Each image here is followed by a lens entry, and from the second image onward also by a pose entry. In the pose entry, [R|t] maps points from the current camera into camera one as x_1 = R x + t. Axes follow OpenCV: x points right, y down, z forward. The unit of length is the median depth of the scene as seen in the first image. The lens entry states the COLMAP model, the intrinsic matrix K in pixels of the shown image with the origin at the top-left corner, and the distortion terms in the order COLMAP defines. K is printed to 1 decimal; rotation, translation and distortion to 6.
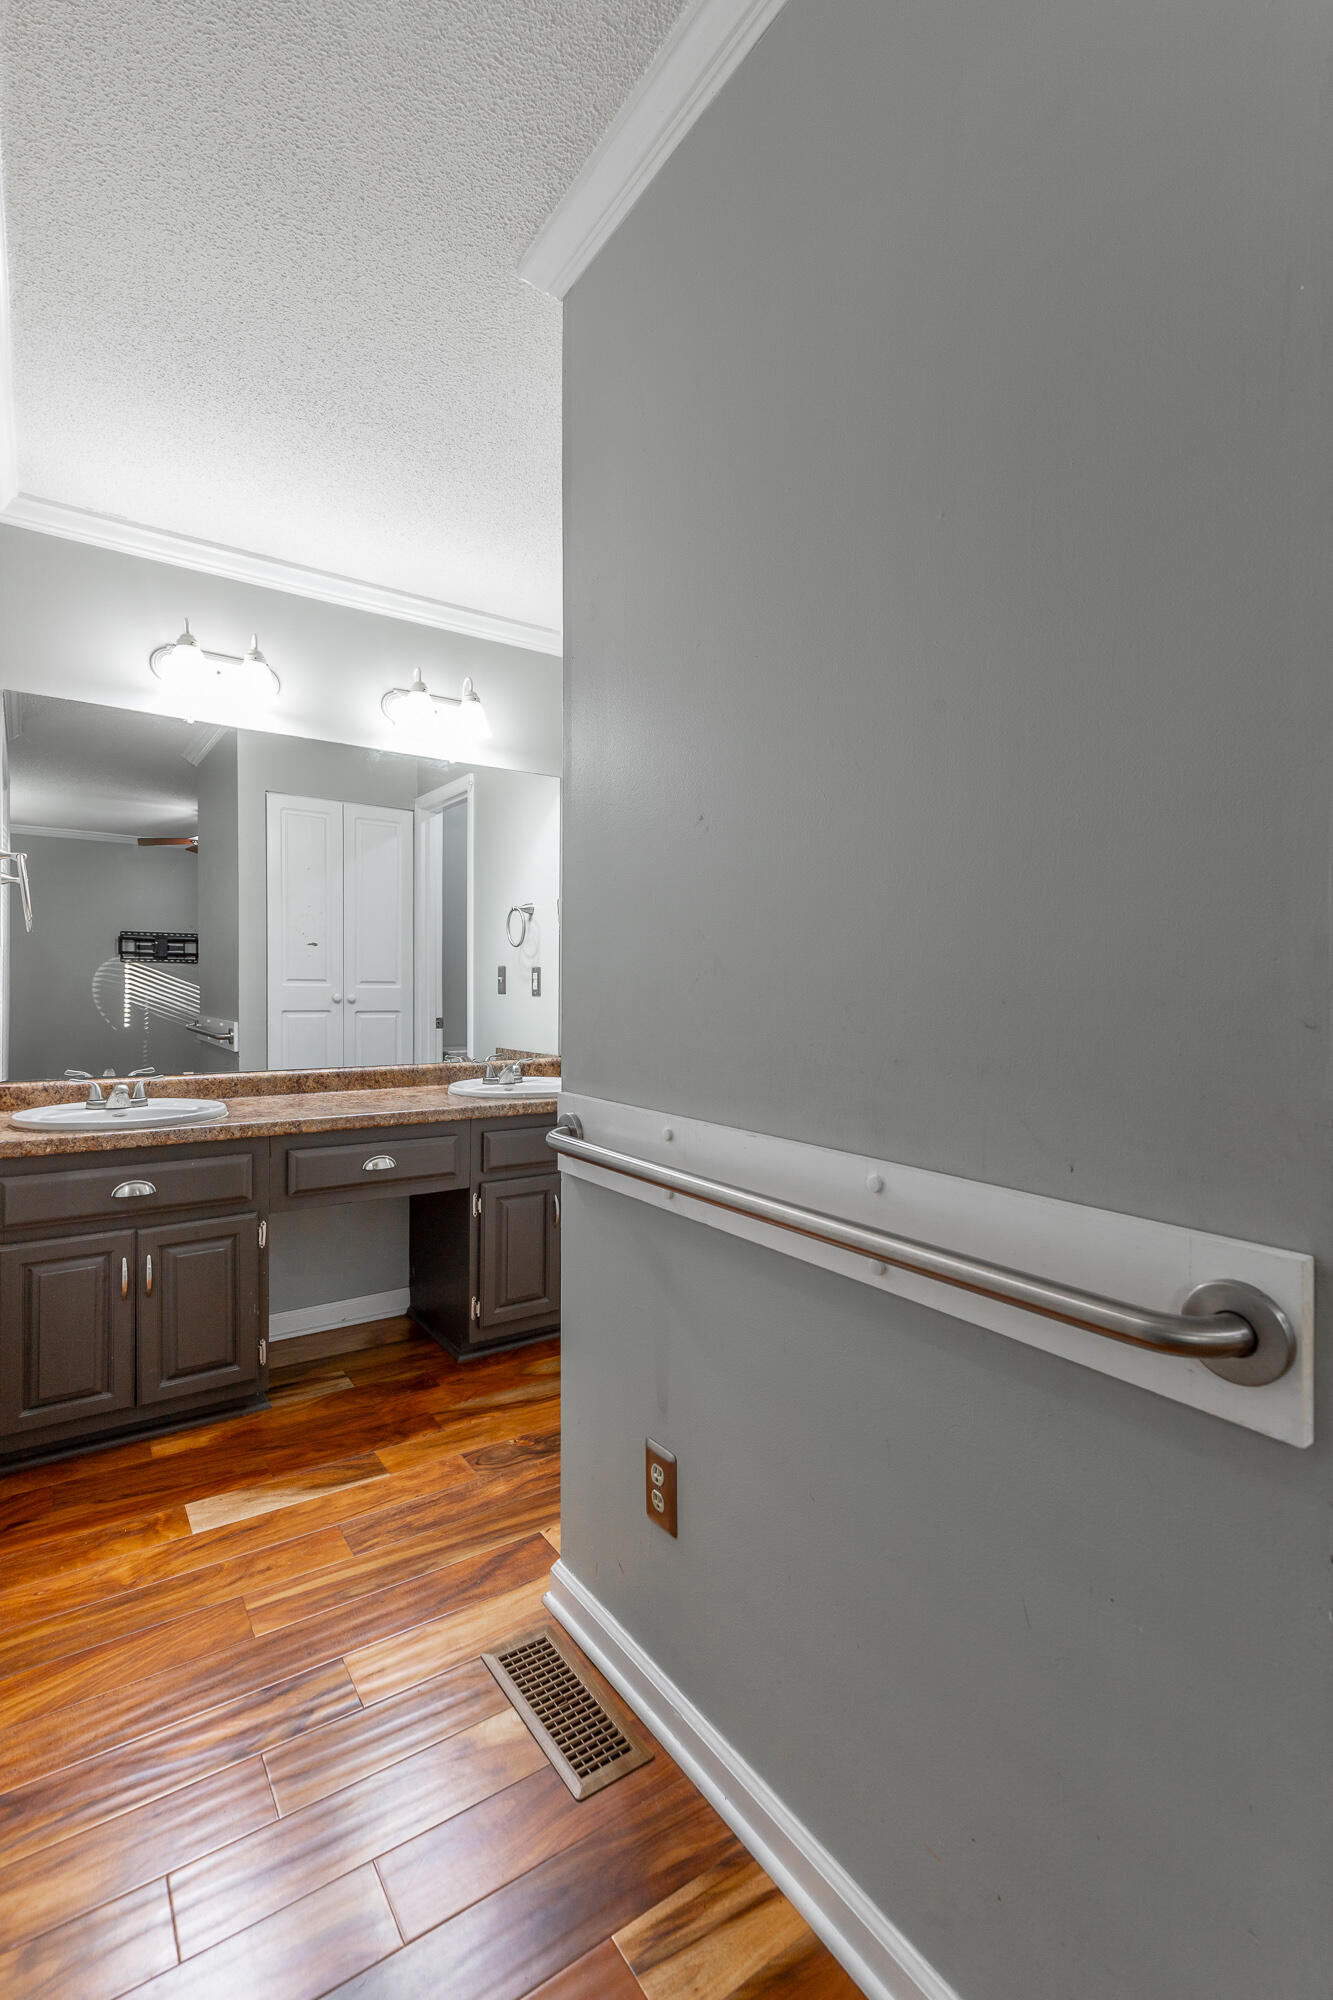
lens RADIAL K [[911.9, 0, 666.6], [0, 911.9, 994.4], [0, 0, 1]] dist [0.013557, -0.000140]
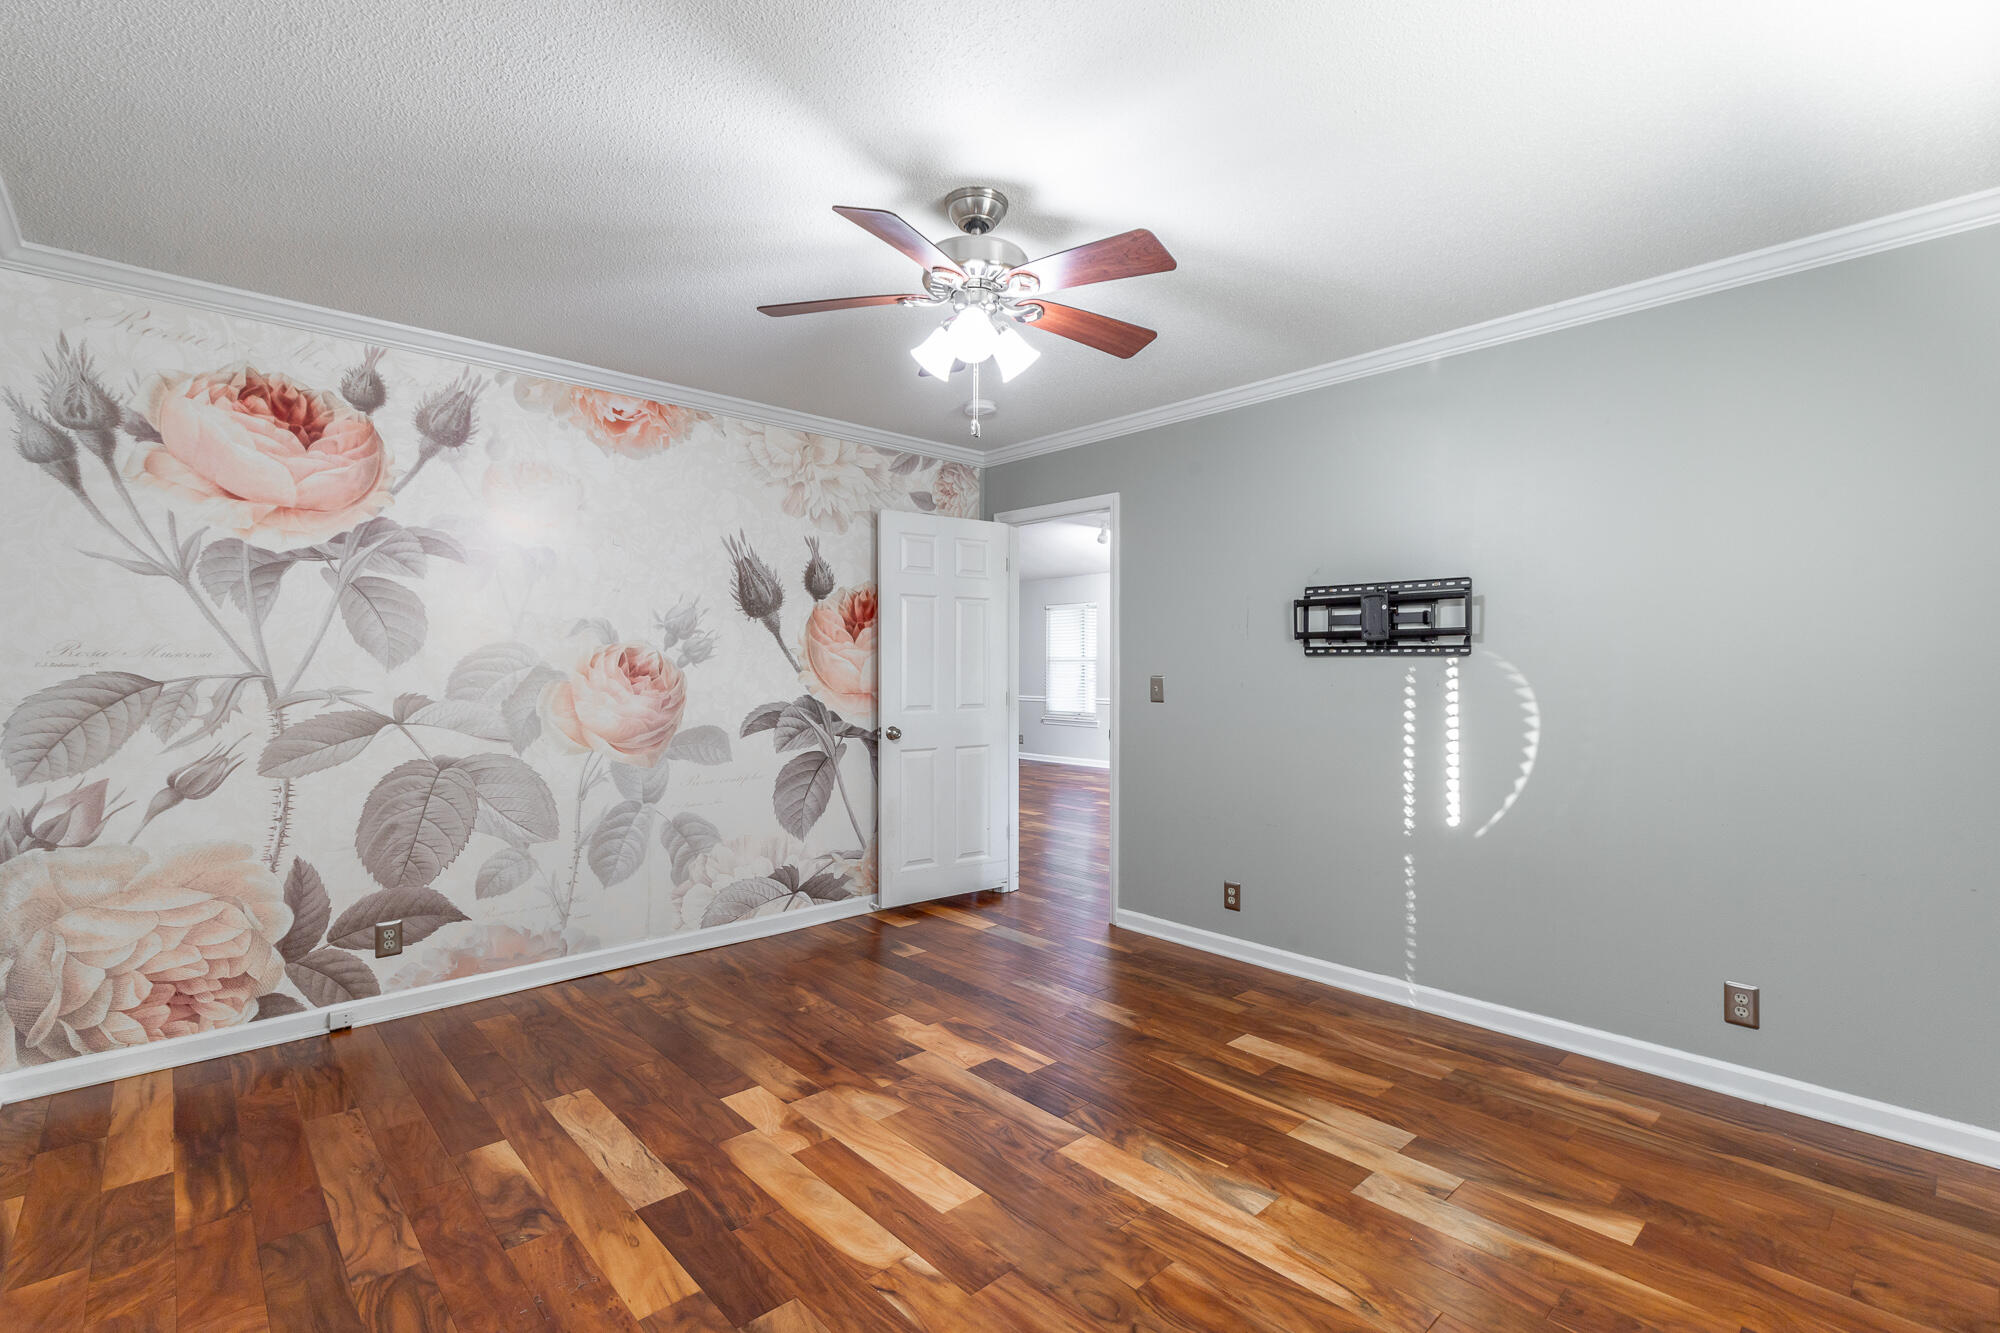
lens RADIAL K [[911.9, 0, 1000.7], [0, 911.9, 667.5], [0, 0, 1]] dist [0.013557, -0.000140]
pose [[0.141148, -0.002368, -0.989986, -0.171683], [-0.008509, 0.999957, -0.003605, -0.026110], [0.989952, 0.008933, 0.141122, 0.770704]]
